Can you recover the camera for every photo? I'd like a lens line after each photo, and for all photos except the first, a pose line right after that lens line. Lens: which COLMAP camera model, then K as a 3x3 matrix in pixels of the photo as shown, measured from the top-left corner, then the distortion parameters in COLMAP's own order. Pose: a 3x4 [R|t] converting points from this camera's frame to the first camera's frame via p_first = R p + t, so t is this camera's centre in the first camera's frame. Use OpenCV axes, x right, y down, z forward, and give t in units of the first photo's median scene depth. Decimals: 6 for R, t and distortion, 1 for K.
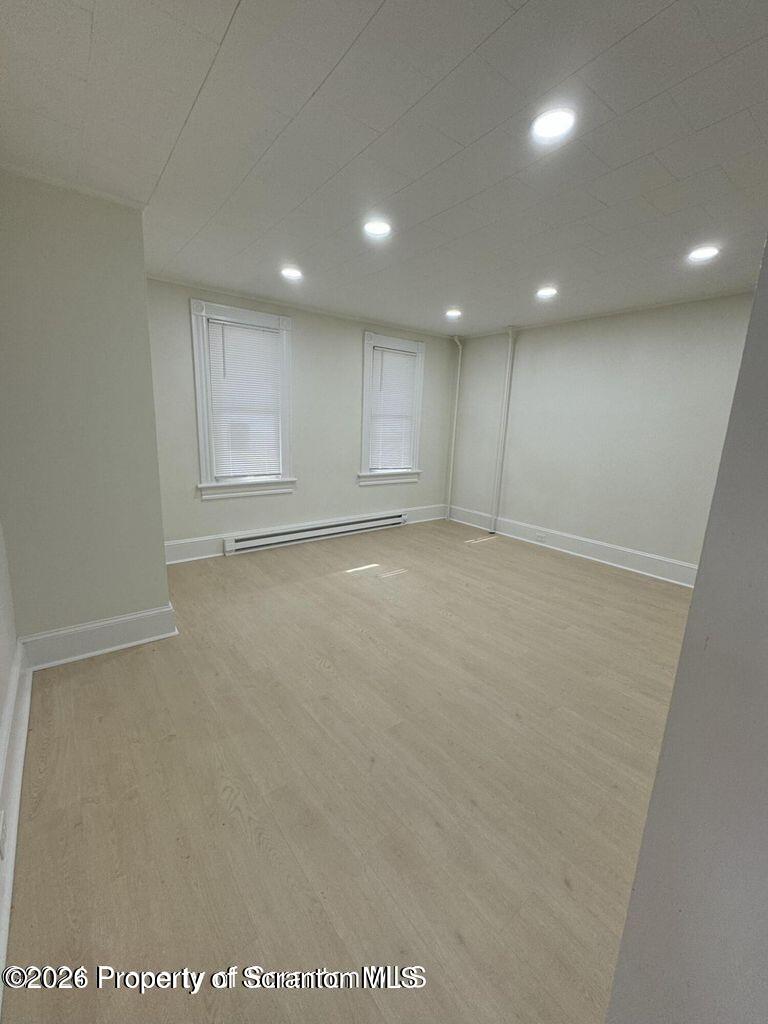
lens RADIAL K [[408.1, 0, 385.8], [0, 408.1, 512.0], [0, 0, 1]] dist [-0.008269, -0.000096]
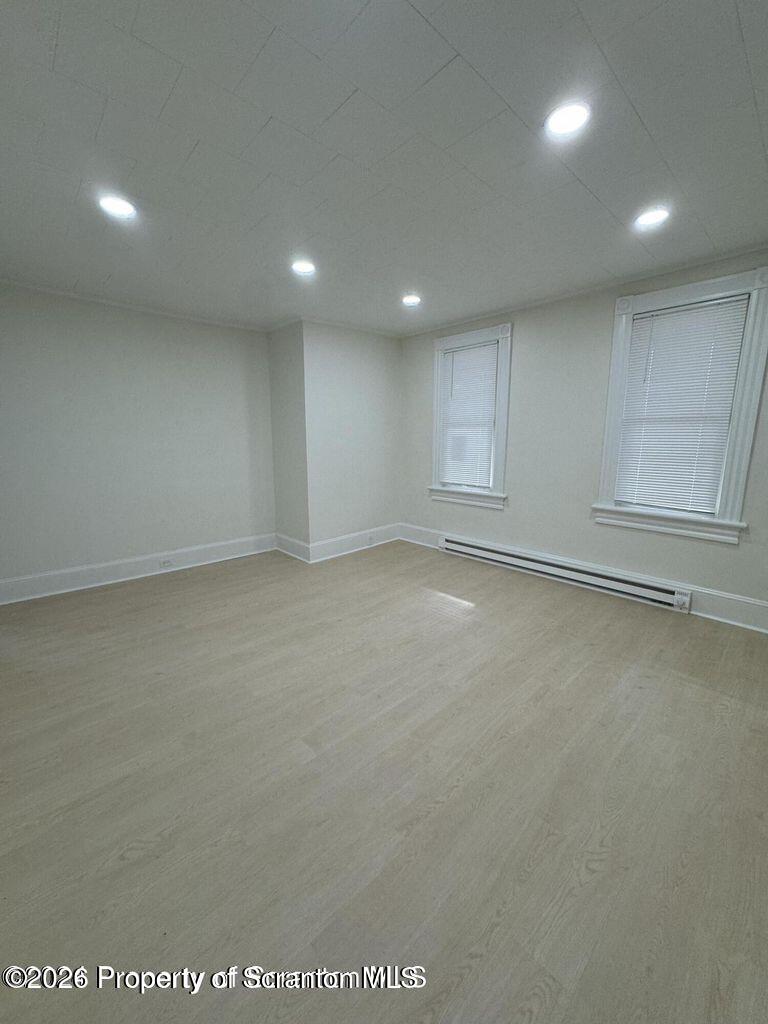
lens RADIAL K [[408.1, 0, 385.8], [0, 408.1, 512.0], [0, 0, 1]] dist [-0.008269, -0.000096]
pose [[0.093385, 0.150109, -0.984249, 0.710332], [-0.215334, 0.968216, 0.127233, -0.112246], [0.972065, 0.200060, 0.122741, 0.682112]]
